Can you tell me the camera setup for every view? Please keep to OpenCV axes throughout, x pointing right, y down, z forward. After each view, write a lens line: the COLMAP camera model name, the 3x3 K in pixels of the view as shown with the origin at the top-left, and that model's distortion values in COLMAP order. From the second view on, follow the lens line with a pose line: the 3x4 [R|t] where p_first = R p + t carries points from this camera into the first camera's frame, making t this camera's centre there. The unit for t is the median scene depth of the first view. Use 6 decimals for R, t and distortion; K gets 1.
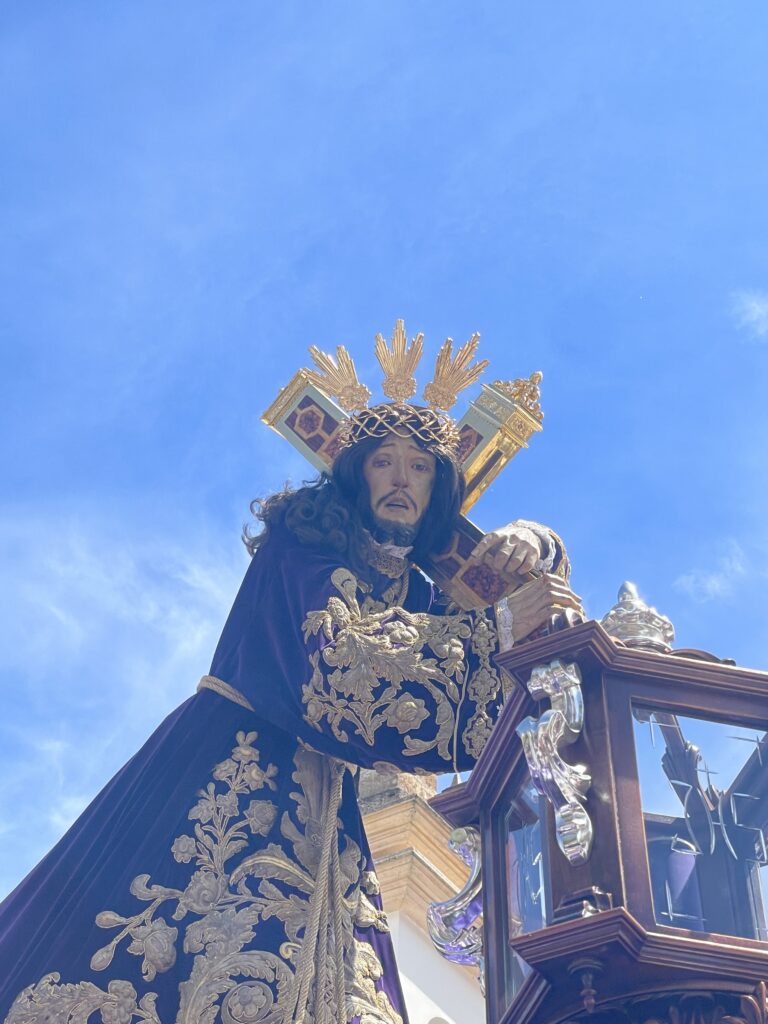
lens RADIAL K [[1848.5, 0, 436.2], [0, 1848.5, 512.7], [0, 0, 1]] dist [0.120587, 0.051521]
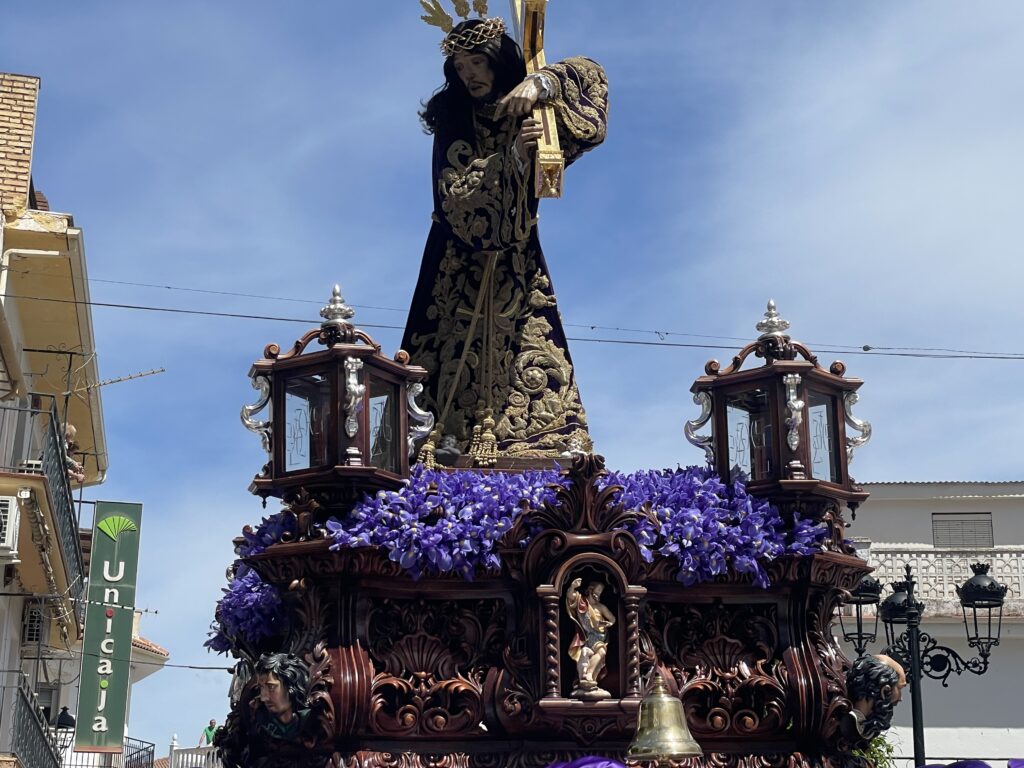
lens RADIAL K [[1863.5, 0, 531.9], [0, 1863.5, 348.2], [0, 0, 1]] dist [0.130578, 0.261173]
pose [[0.719210, -0.224327, -0.657582, 1.280505], [0.506925, 0.816664, 0.275838, -0.299892], [0.475145, -0.531730, 0.701070, -0.421495]]
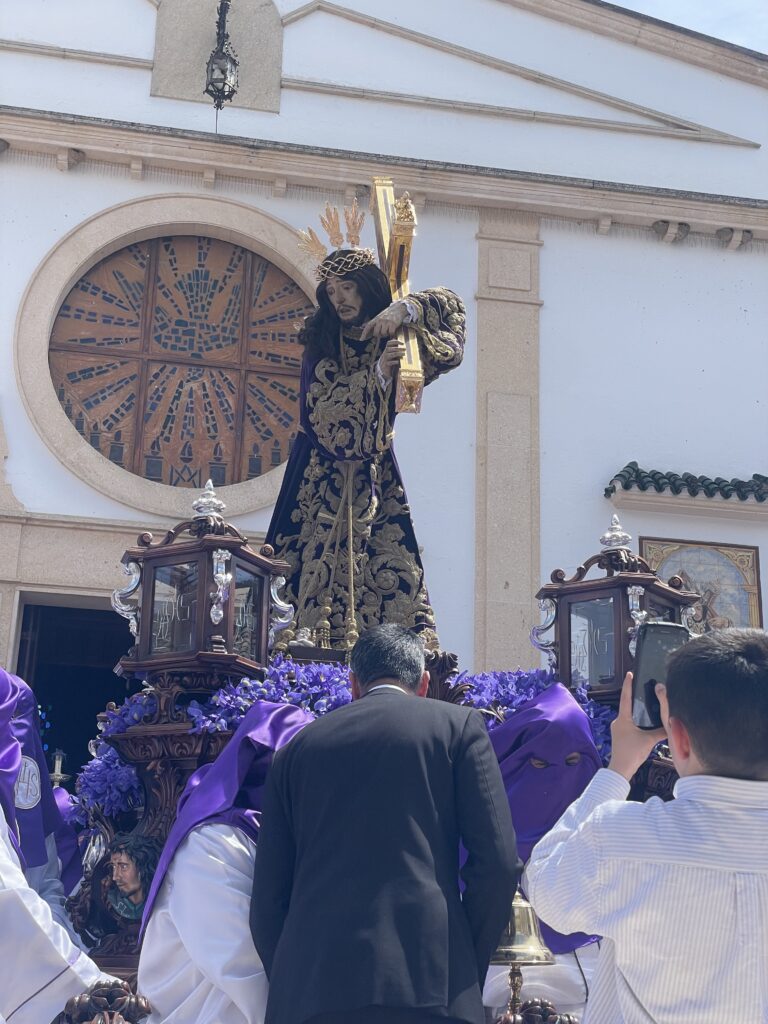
lens RADIAL K [[1542.6, 0, 377.5], [0, 1542.6, 498.0], [0, 0, 1]] dist [0.168361, -0.154914]
pose [[0.733339, -0.218141, -0.643917, 1.127395], [0.466288, 0.850641, 0.242869, -0.241451], [0.494763, -0.478356, 0.725525, -0.295492]]
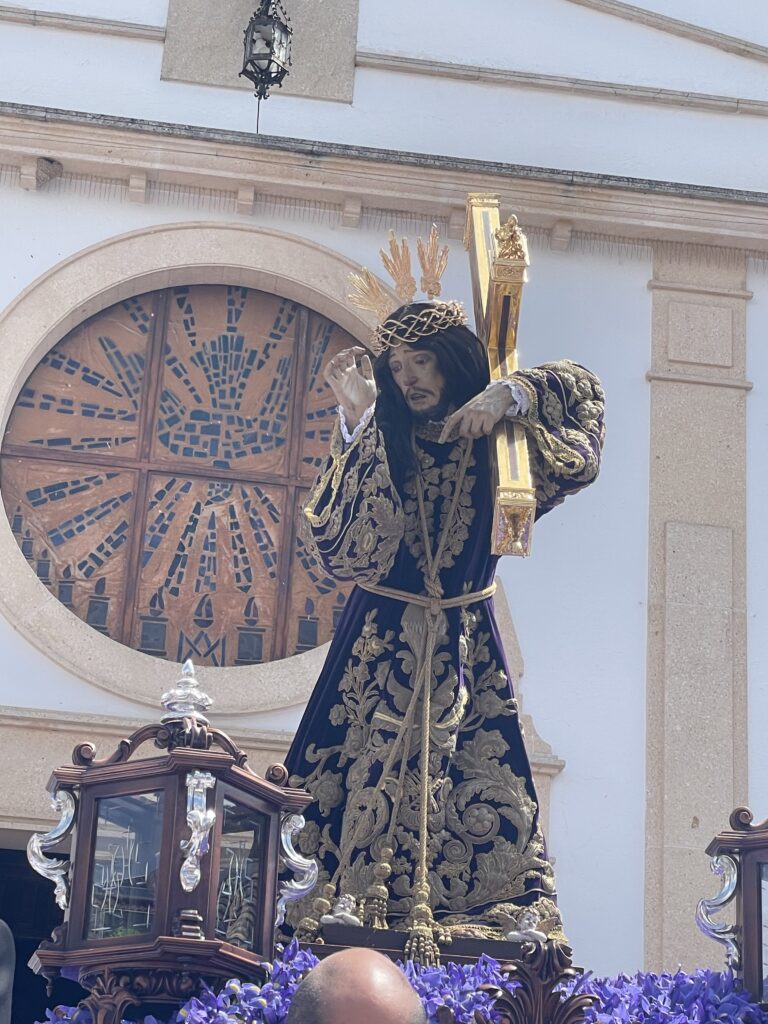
lens RADIAL K [[2345.3, 0, 401.0], [0, 2345.3, 510.4], [0, 0, 1]] dist [0.084802, 0.670750]
pose [[0.702362, -0.260470, -0.662453, 1.121919], [0.470485, 0.868248, 0.157443, -0.215601], [0.534165, -0.422256, 0.732371, -0.233407]]
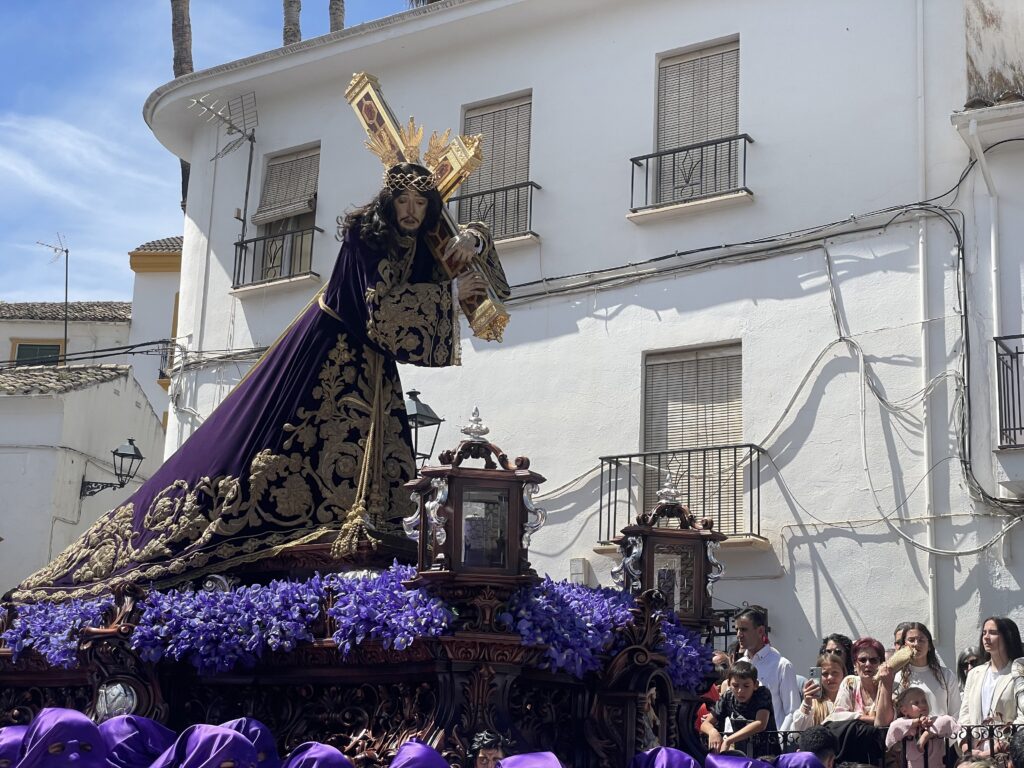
lens RADIAL K [[1542.6, 0, 512.2], [0, 1542.6, 354.5], [0, 0, 1]] dist [0.168361, -0.154914]
pose [[0.999709, 0.022745, 0.008044, 0.096513], [-0.023805, 0.875805, 0.482077, -0.814518], [0.003919, -0.482128, 0.876092, -0.710358]]
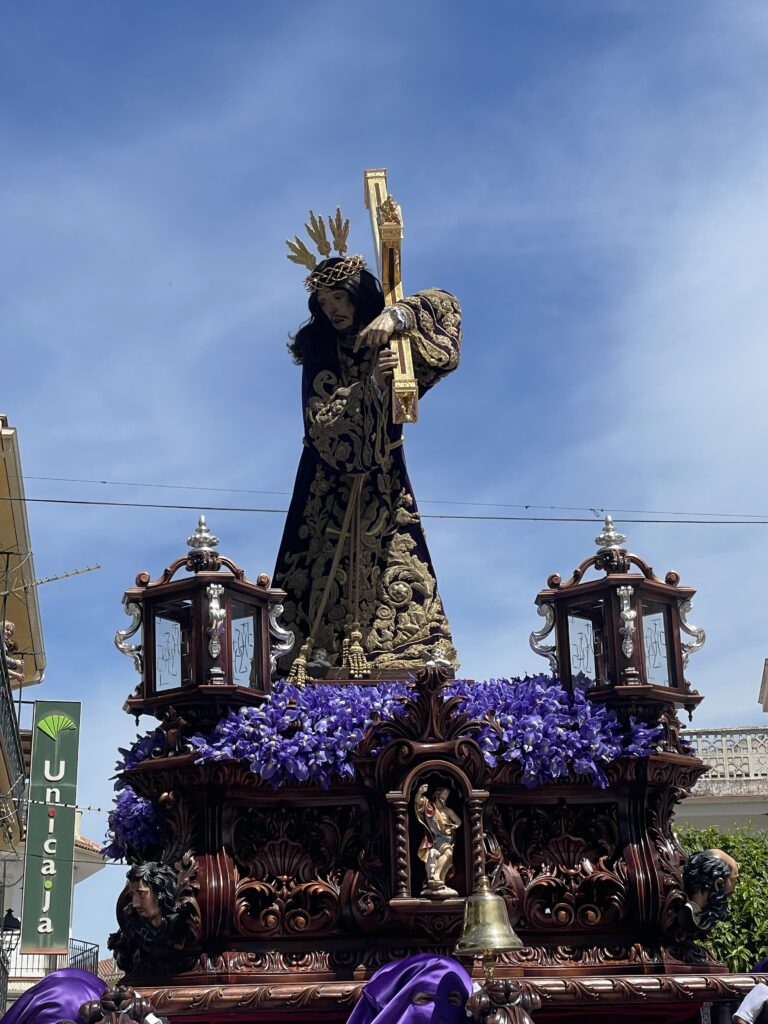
lens RADIAL K [[1863.5, 0, 390.1], [0, 1863.5, 482.8], [0, 0, 1]] dist [0.130578, 0.261173]
pose [[0.681000, -0.266399, -0.682108, 1.432243], [0.544577, 0.806977, 0.228526, -0.312447], [0.489566, -0.527087, 0.694625, -0.450712]]
